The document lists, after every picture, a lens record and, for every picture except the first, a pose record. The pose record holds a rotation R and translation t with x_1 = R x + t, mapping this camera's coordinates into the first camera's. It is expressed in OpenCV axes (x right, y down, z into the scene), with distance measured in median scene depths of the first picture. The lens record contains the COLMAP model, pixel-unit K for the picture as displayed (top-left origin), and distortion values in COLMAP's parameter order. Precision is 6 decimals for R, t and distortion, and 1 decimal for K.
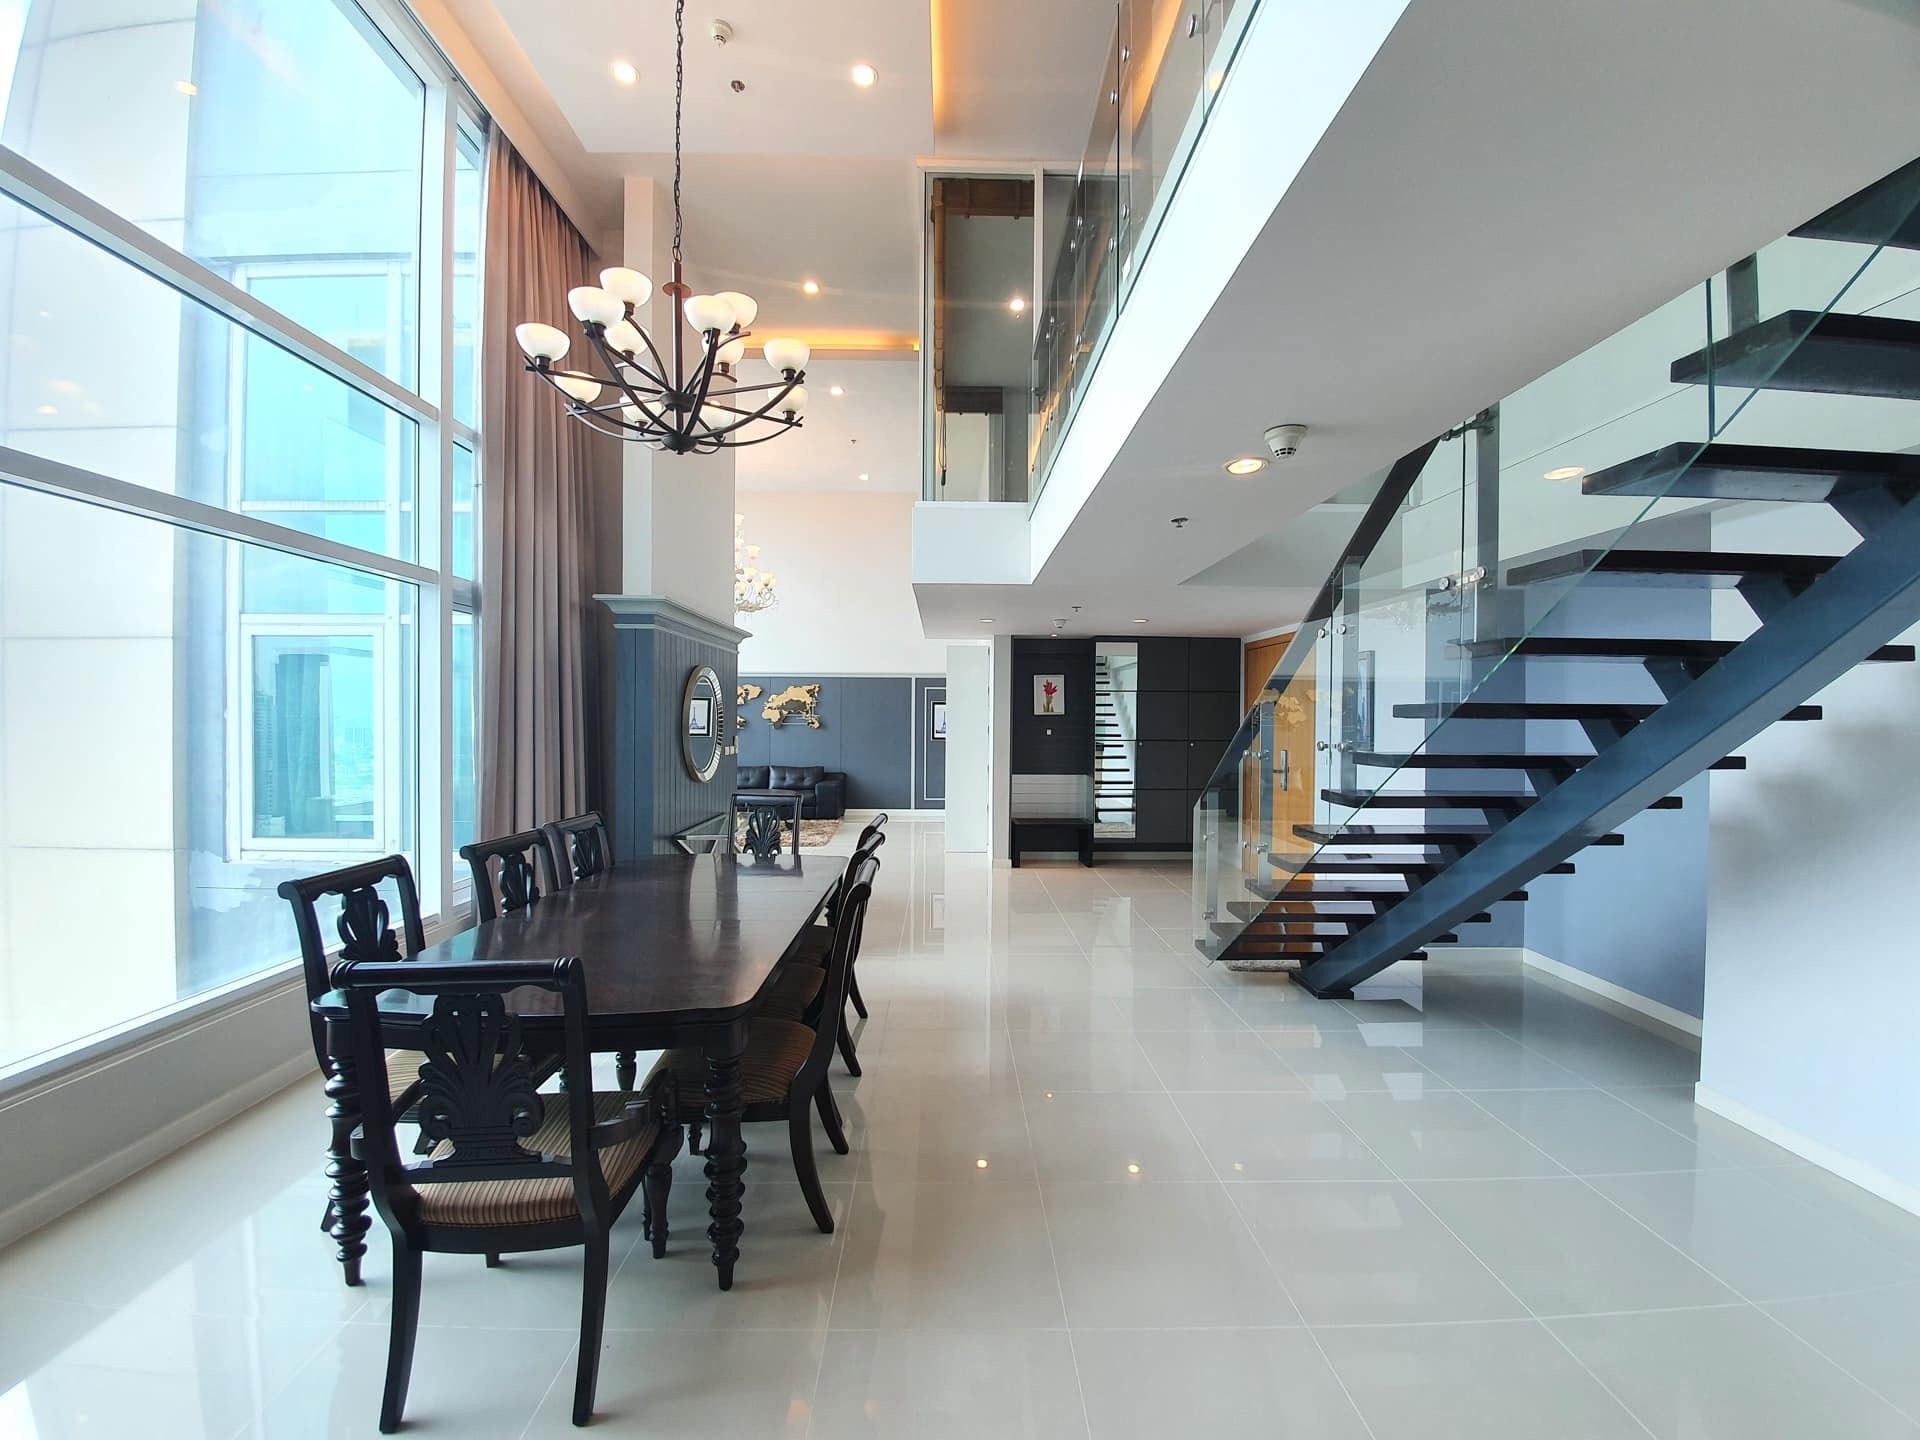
lens RADIAL K [[760.6, 0, 968.6], [0, 760.6, 729.9], [0, 0, 1]] dist [-0.005128, -0.010242]
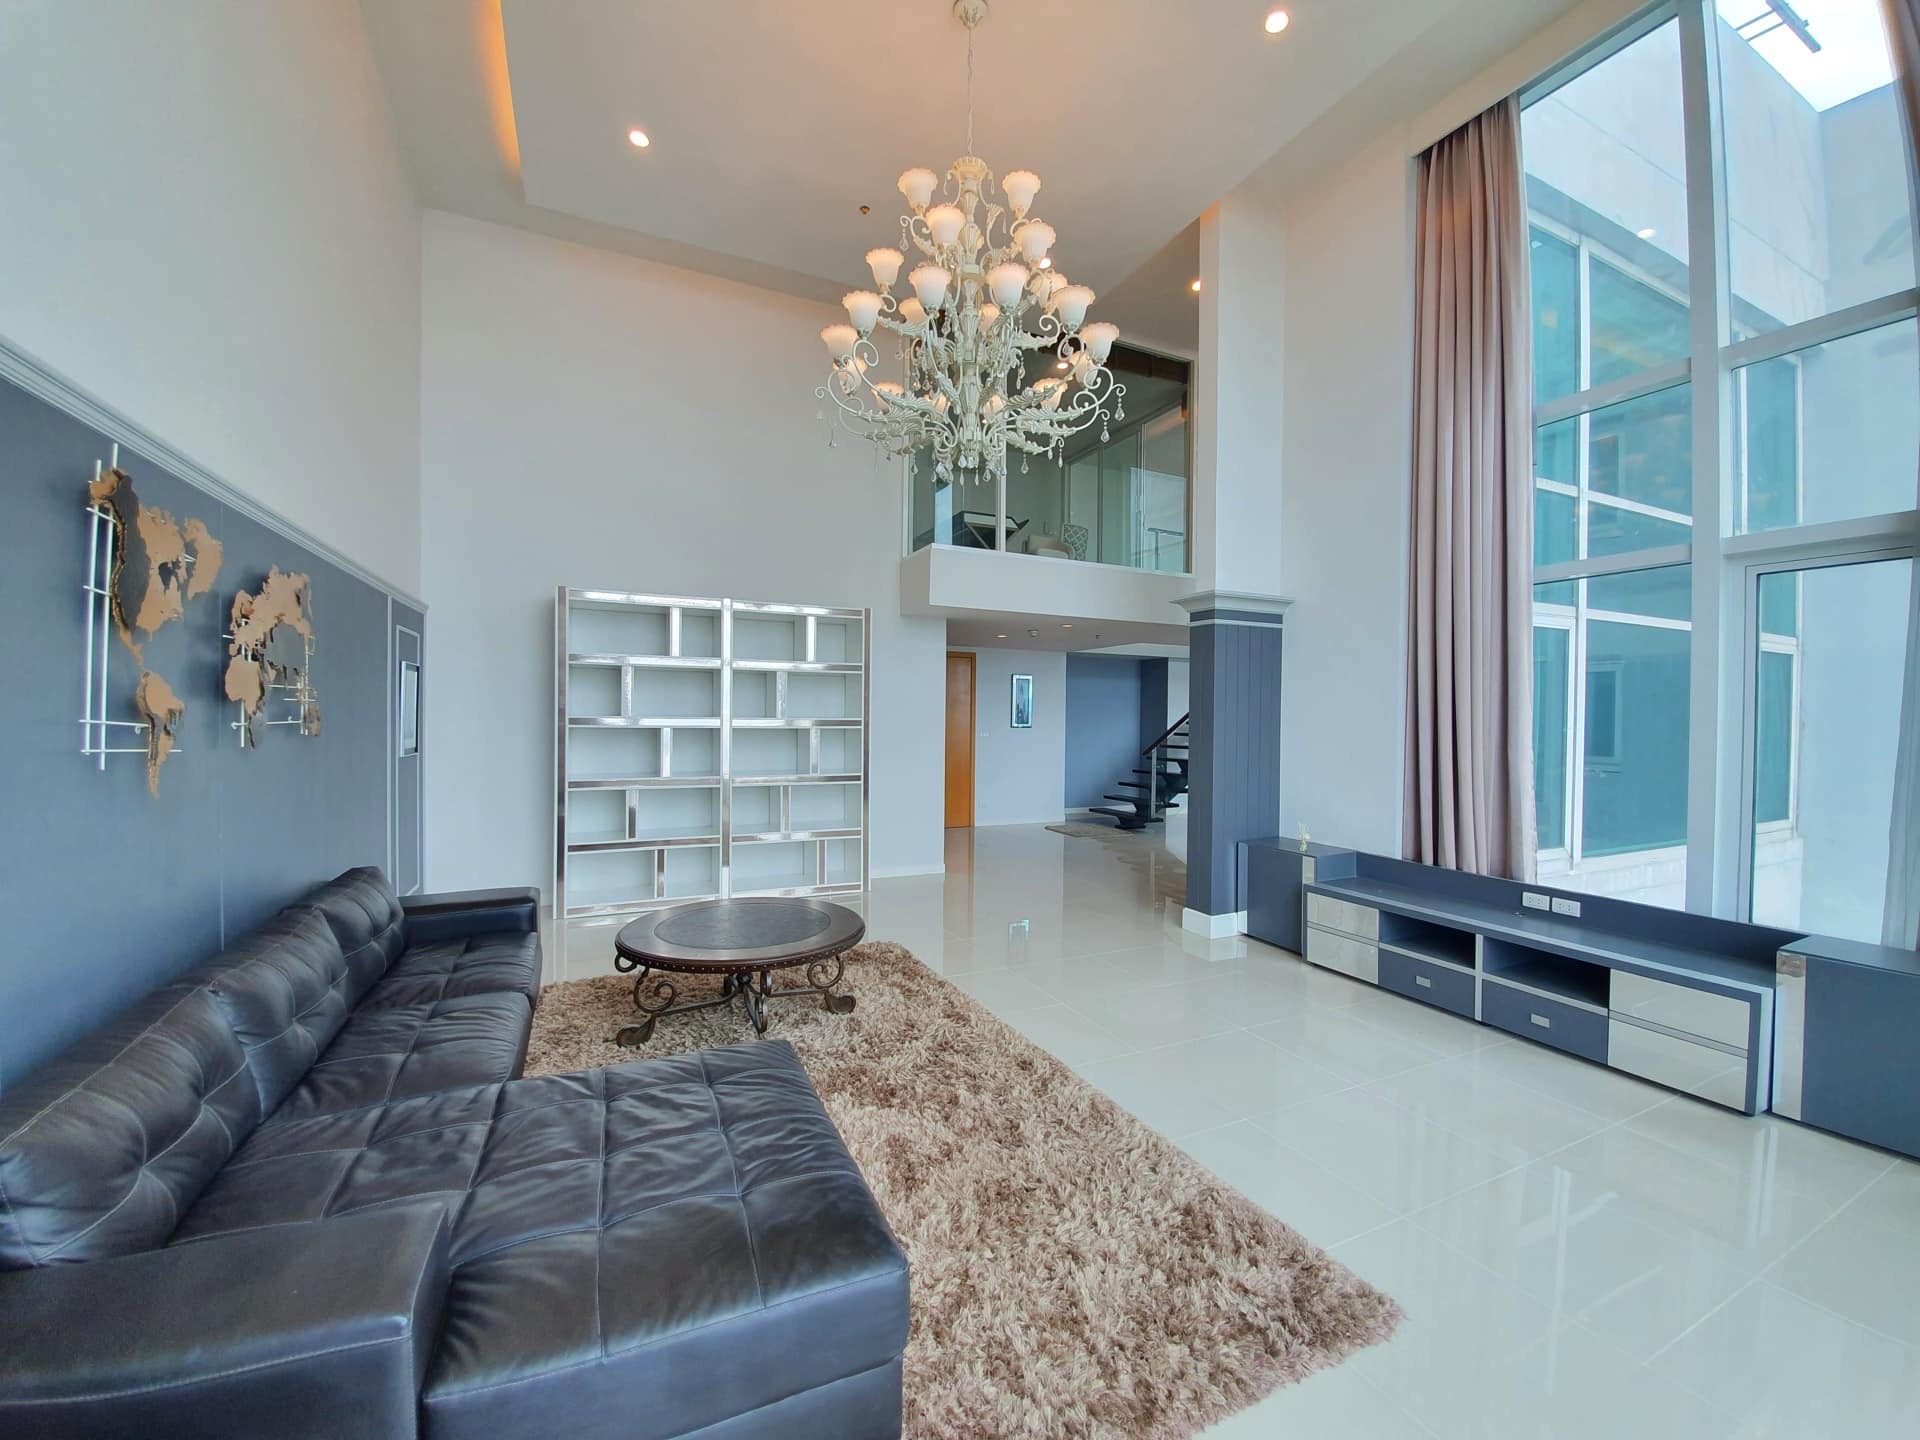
lens RADIAL K [[760.6, 0, 956.1], [0, 760.6, 716.9], [0, 0, 1]] dist [-0.005128, -0.010242]
pose [[-0.413862, -0.007161, 0.910311, -0.769583], [-0.002986, 0.999974, 0.006509, -0.017476], [-0.910335, -0.000024, -0.413873, 1.292462]]
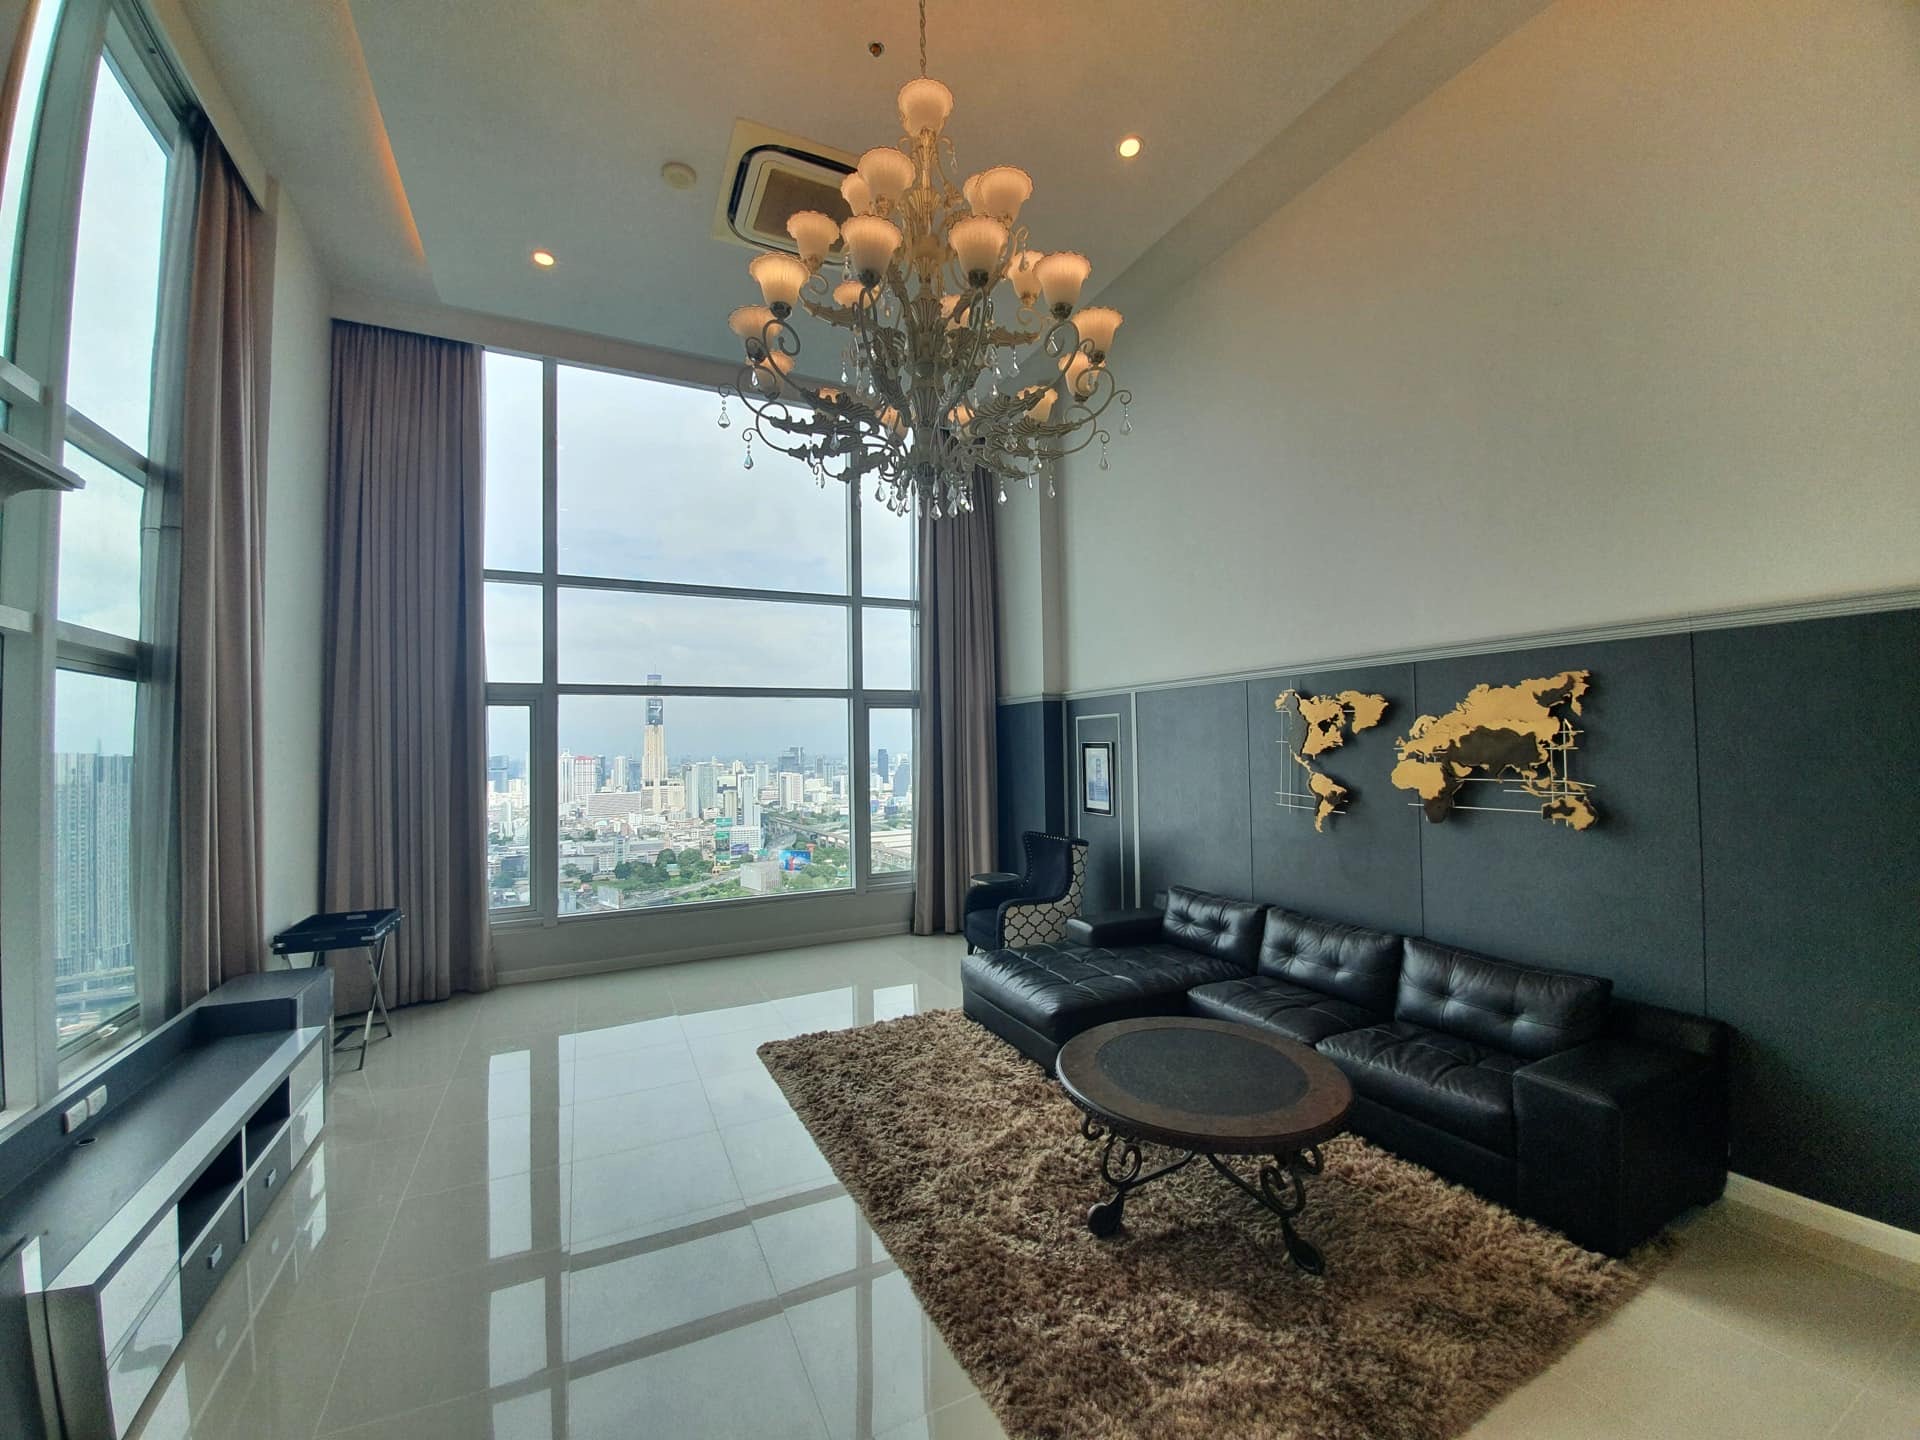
lens RADIAL K [[760.6, 0, 955.1], [0, 760.6, 725.9], [0, 0, 1]] dist [-0.005128, -0.010242]
pose [[0.427023, -0.033974, -0.903602, -0.071058], [0.012872, 0.999421, -0.031494, -0.048960], [0.904149, 0.001818, 0.427213, 0.973436]]
